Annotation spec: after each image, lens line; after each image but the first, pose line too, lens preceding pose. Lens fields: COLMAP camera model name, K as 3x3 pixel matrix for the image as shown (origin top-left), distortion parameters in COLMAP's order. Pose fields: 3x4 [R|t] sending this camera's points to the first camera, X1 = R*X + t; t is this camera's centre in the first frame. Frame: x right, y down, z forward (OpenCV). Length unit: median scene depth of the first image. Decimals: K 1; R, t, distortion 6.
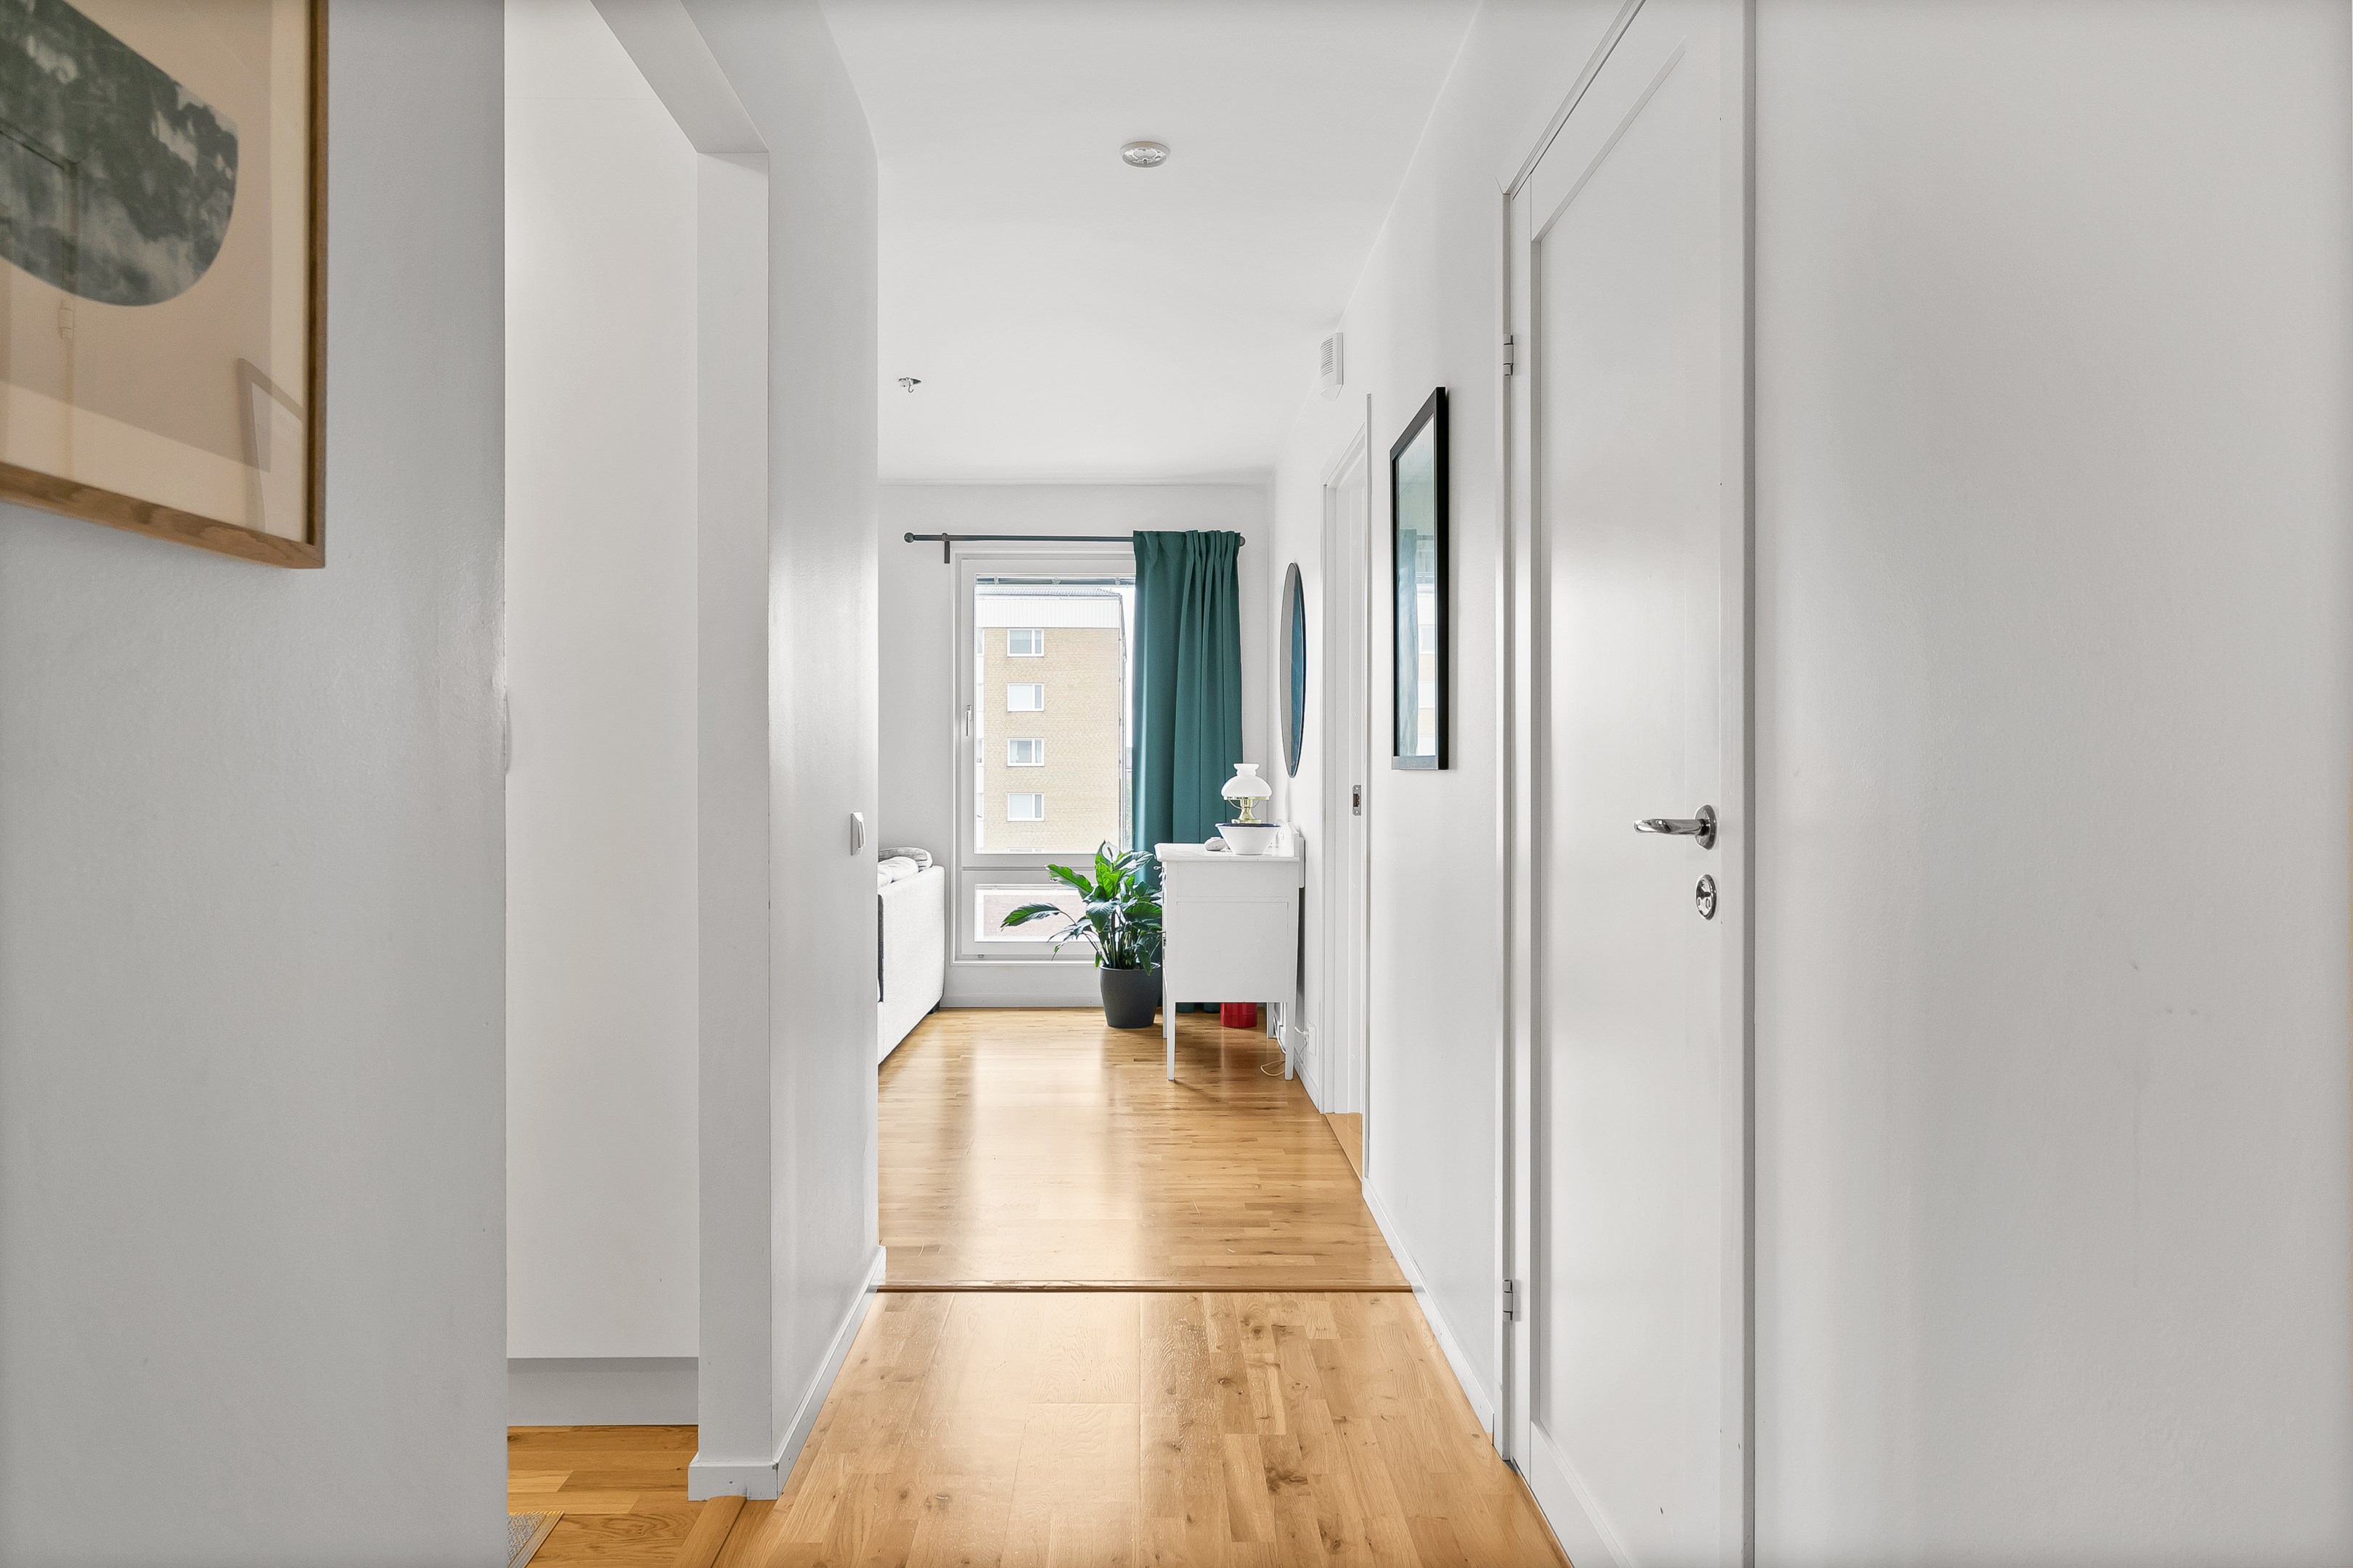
lens RADIAL K [[1331.8, 0, 1169.8], [0, 1331.8, 775.4], [0, 0, 1]] dist [0.007184, 0.000805]
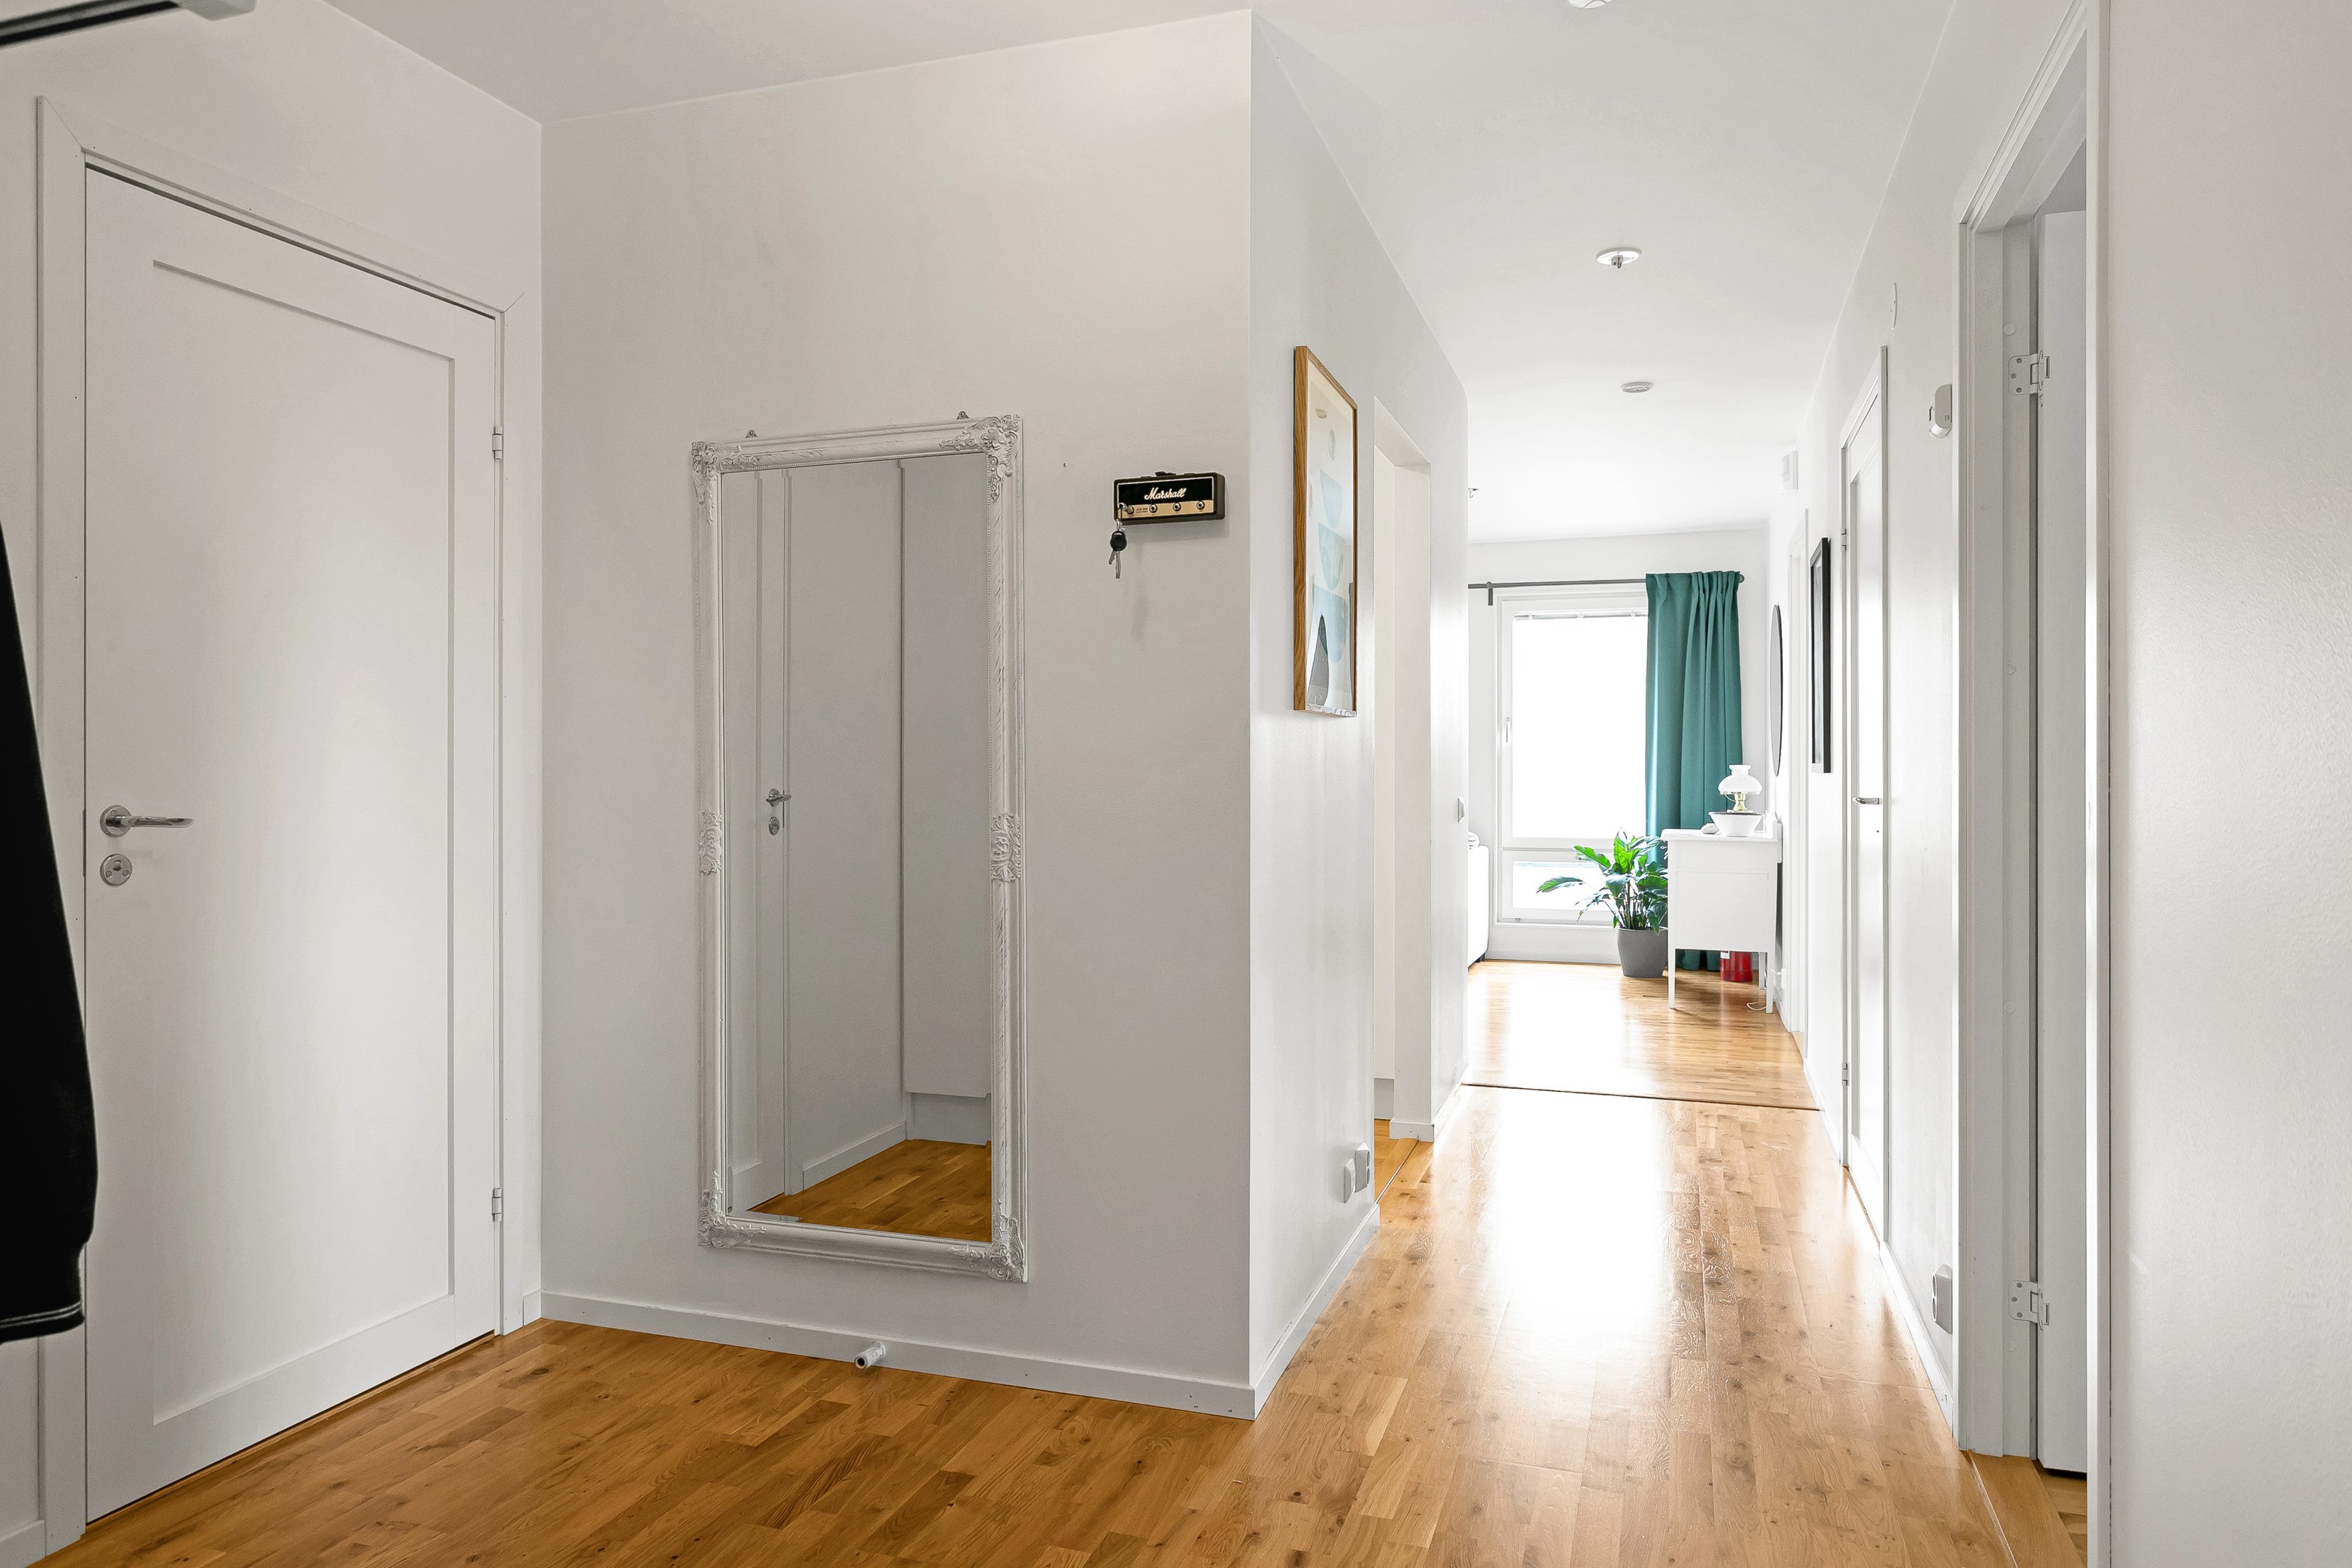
lens RADIAL K [[1498.6, 0, 1161.6], [0, 1498.6, 768.6], [0, 0, 1]] dist [0.017918, -0.000061]
pose [[0.936393, -0.001841, -0.350949, 0.042098], [0.001504, 0.999998, -0.001230, -0.004253], [0.350951, 0.000624, 0.936394, -0.470514]]
